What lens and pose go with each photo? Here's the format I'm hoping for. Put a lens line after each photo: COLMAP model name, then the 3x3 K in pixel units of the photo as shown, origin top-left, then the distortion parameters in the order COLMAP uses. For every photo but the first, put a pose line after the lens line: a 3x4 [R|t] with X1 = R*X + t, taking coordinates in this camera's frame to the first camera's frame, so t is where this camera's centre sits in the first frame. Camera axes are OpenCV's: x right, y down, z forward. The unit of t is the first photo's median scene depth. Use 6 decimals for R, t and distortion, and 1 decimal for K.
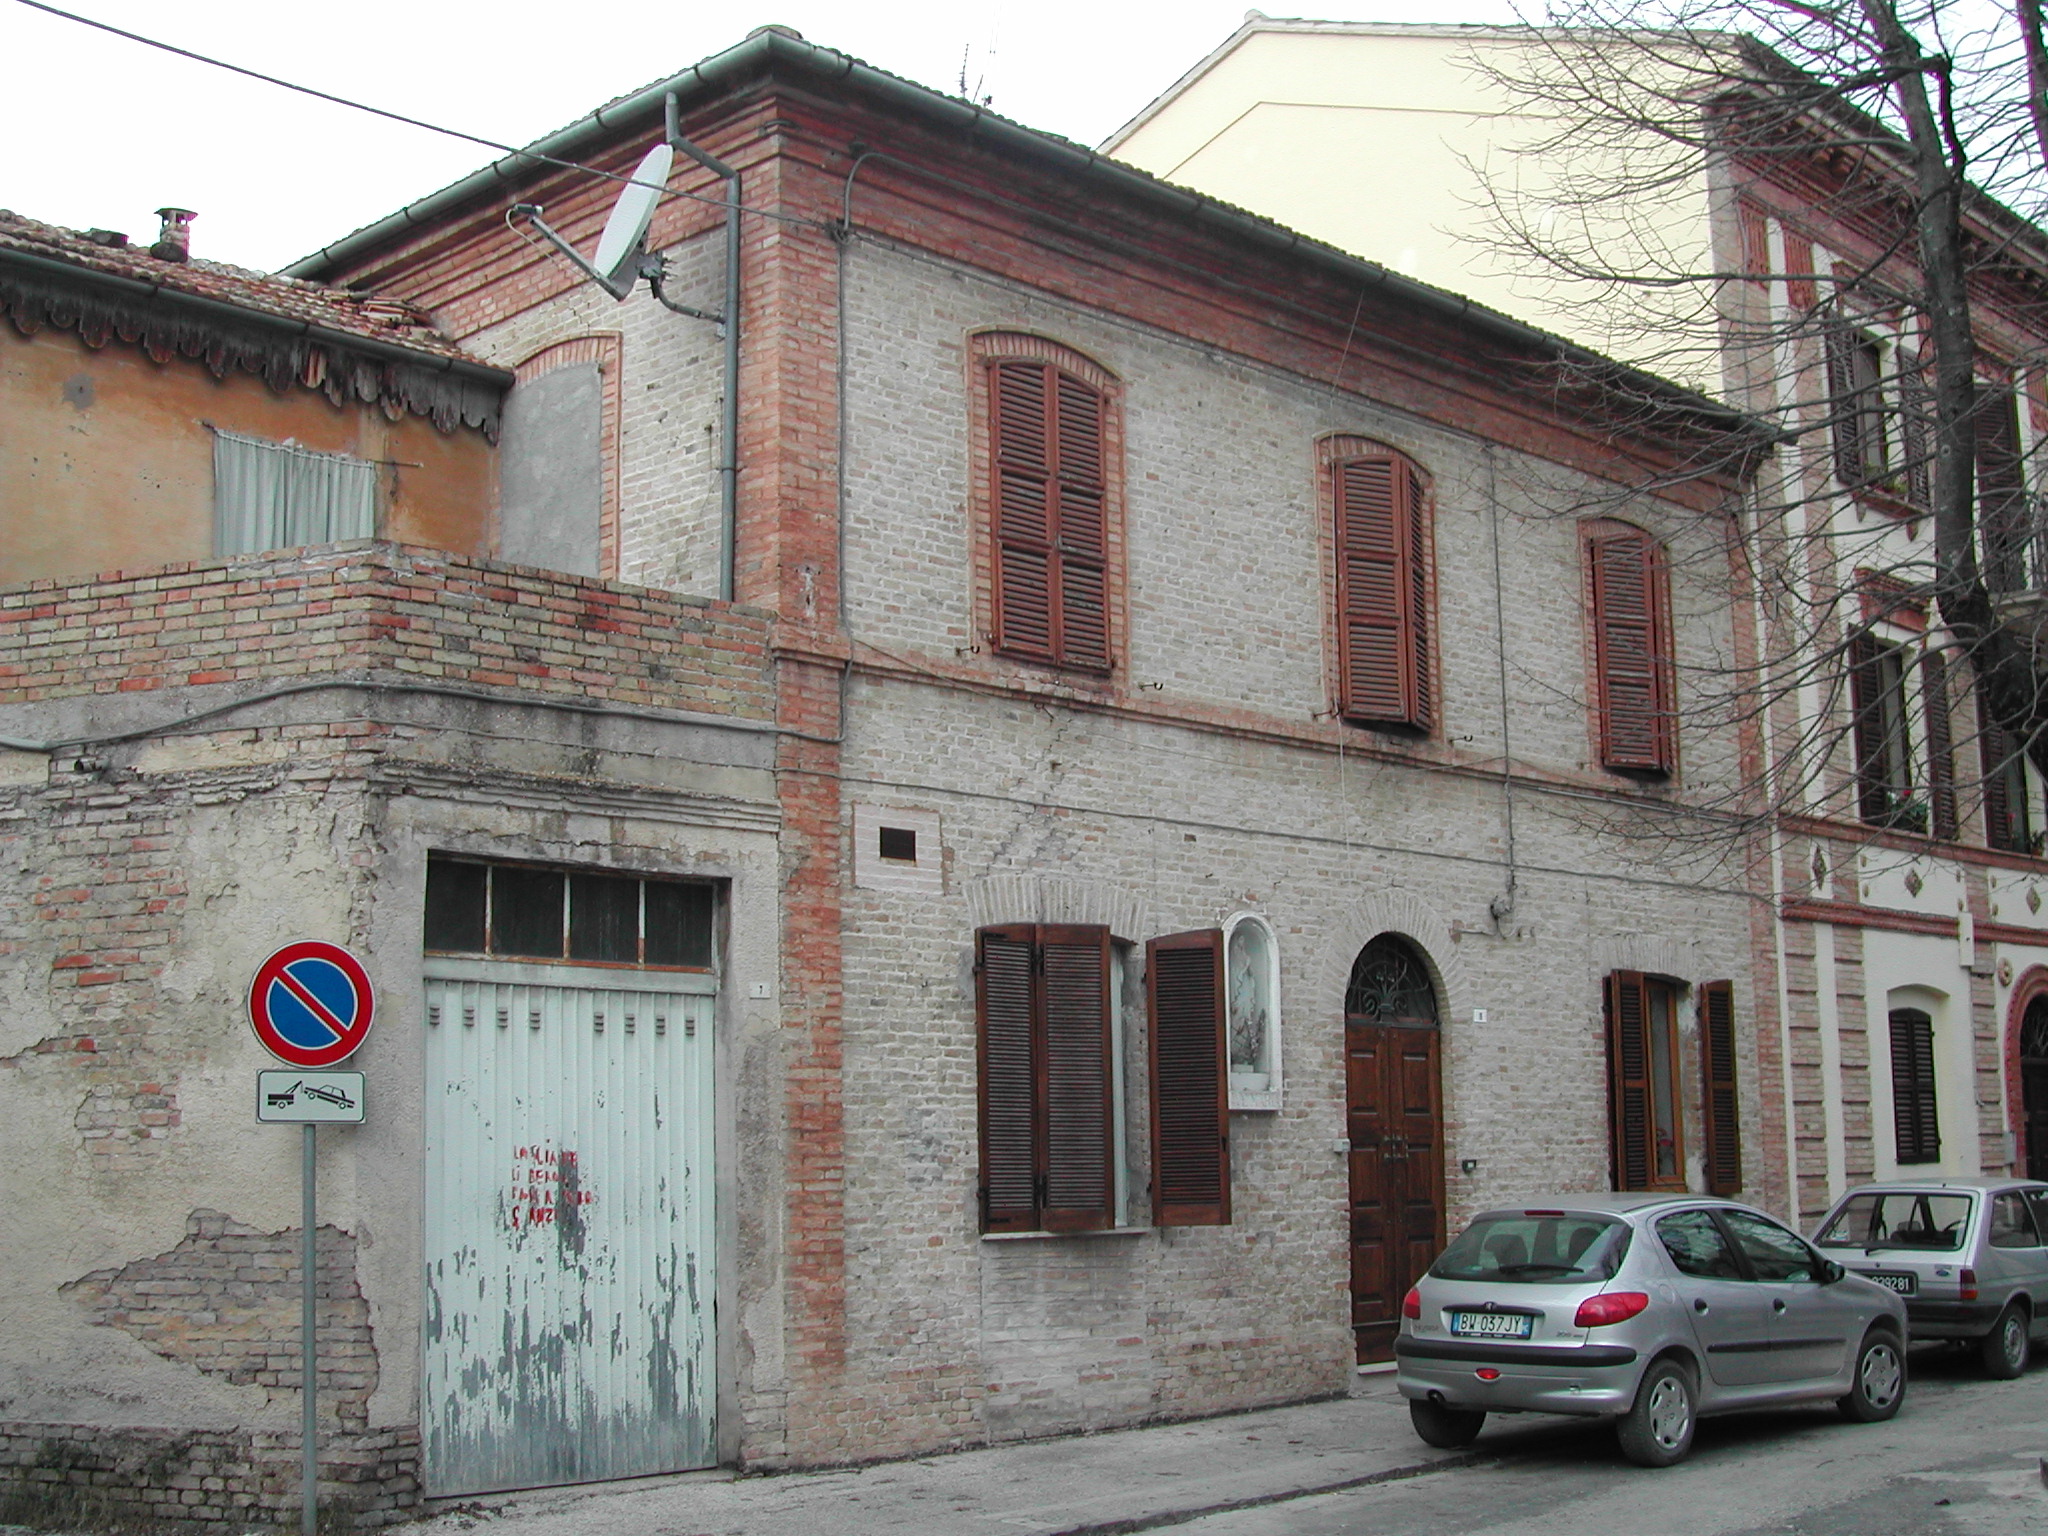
lens RADIAL K [[2558.0, 0, 1024.0], [0, 2558.0, 768.0], [0, 0, 1]] dist [-0.197153, 0.238035]
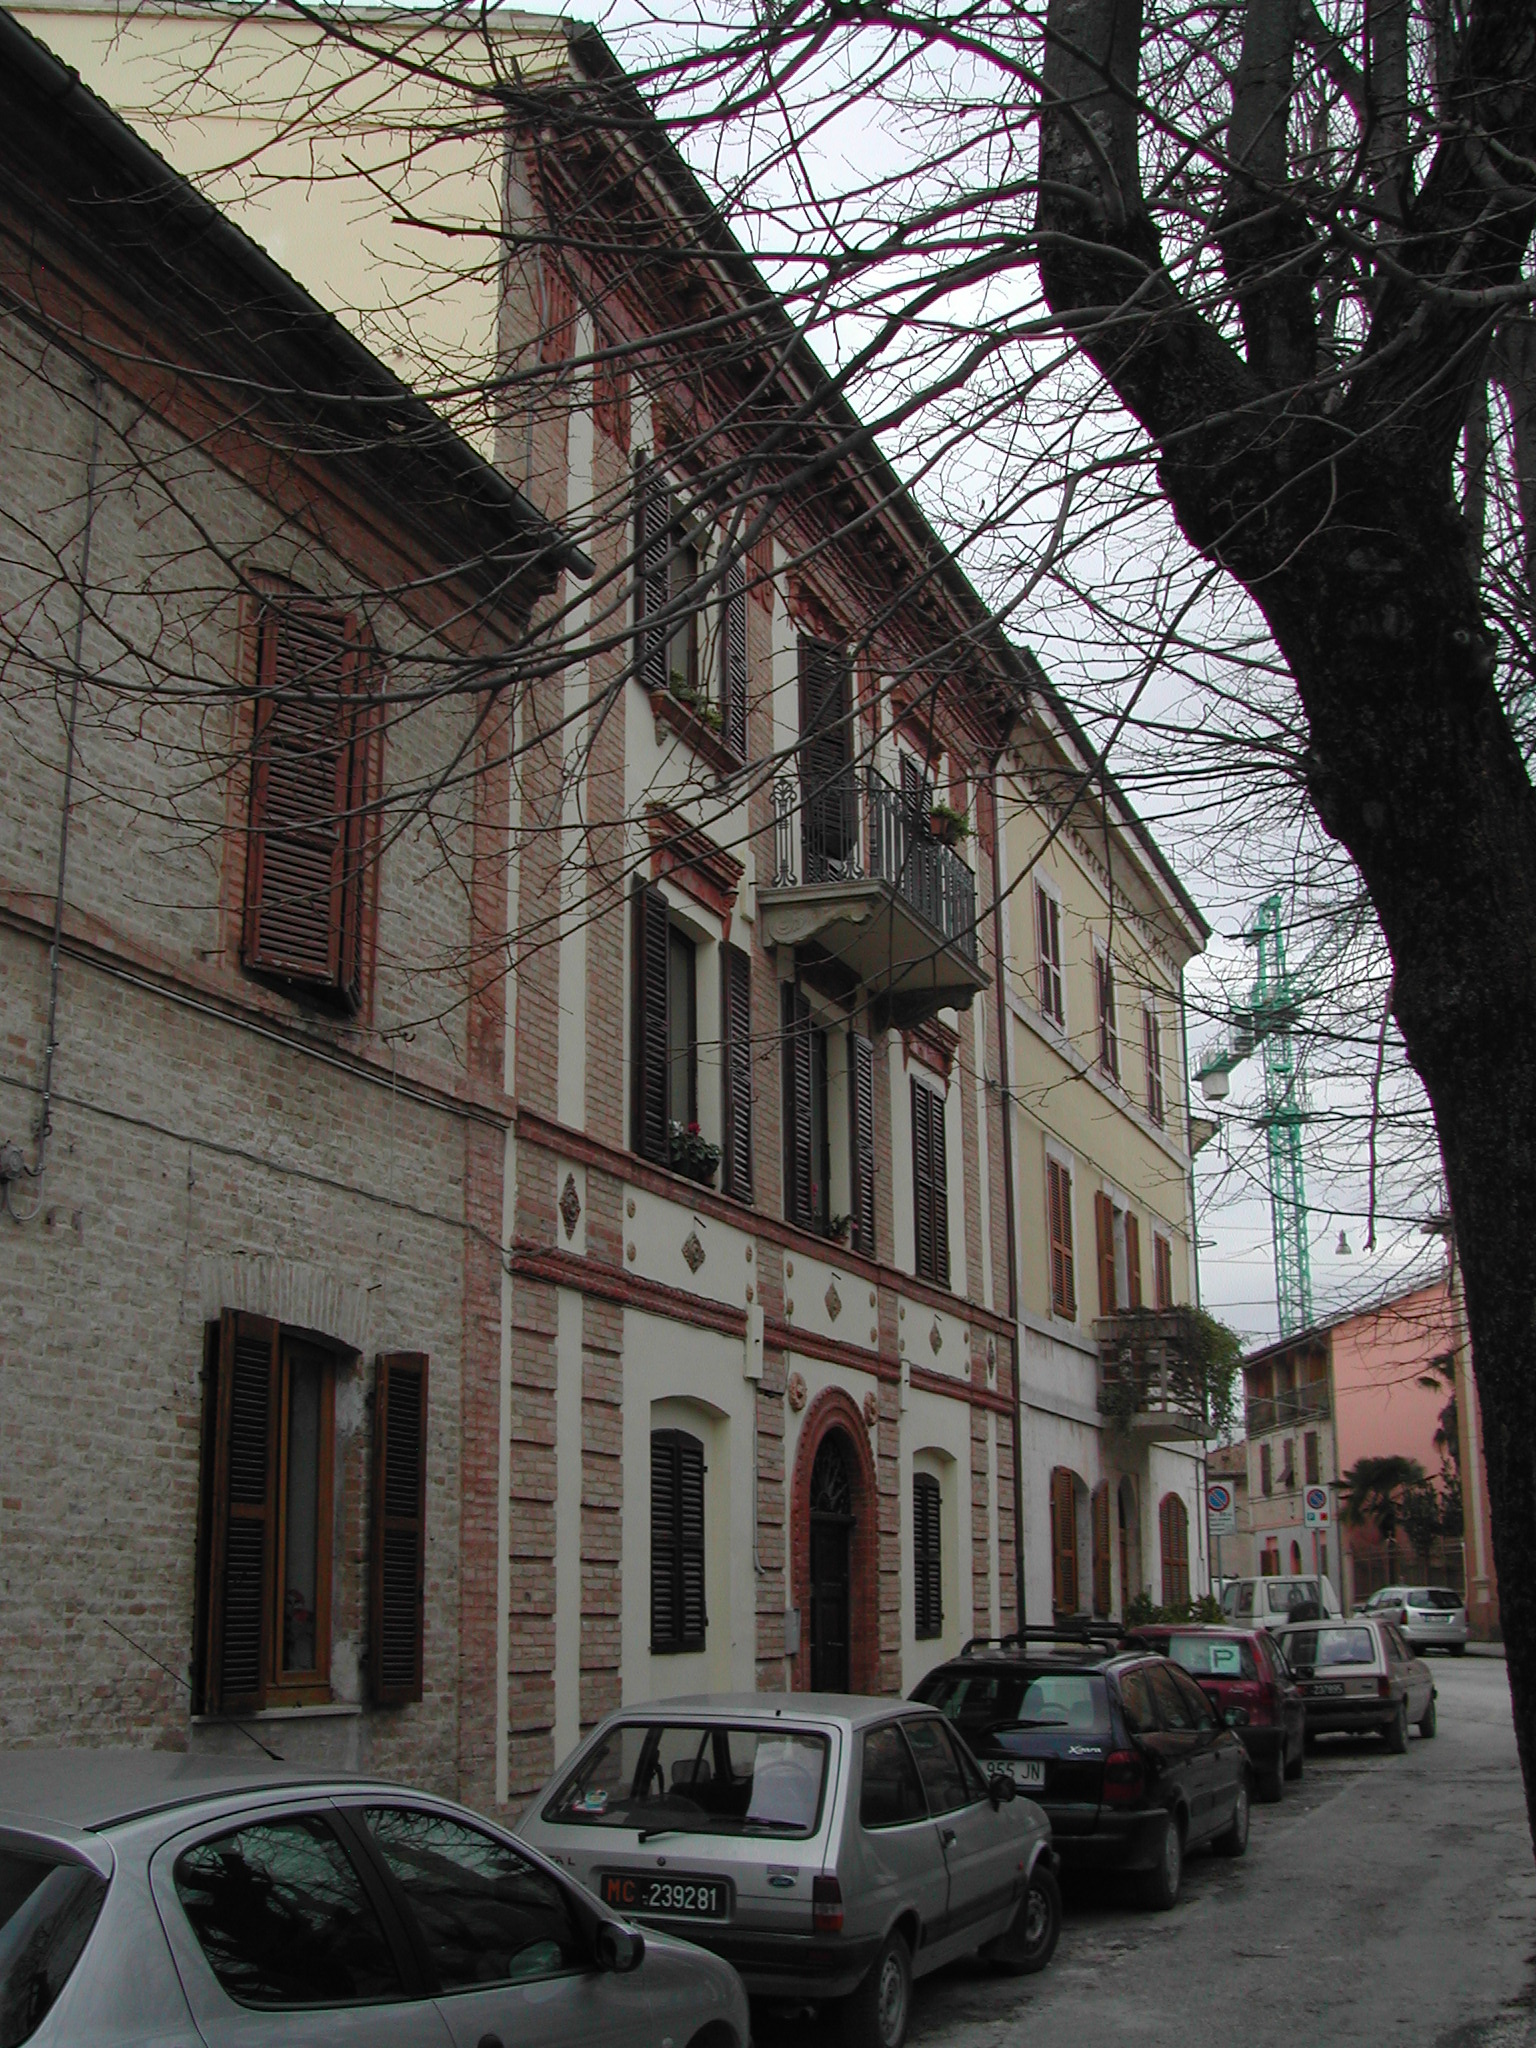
lens RADIAL K [[2408.8, 0, 768.0], [0, 2408.8, 1024.0], [0, 0, 1]] dist [-0.195864, 0.201798]
pose [[0.915764, 0.106570, 0.387324, 0.117519], [-0.071681, 0.992046, -0.103476, 0.056702], [-0.395271, 0.066996, 0.916118, 0.409917]]
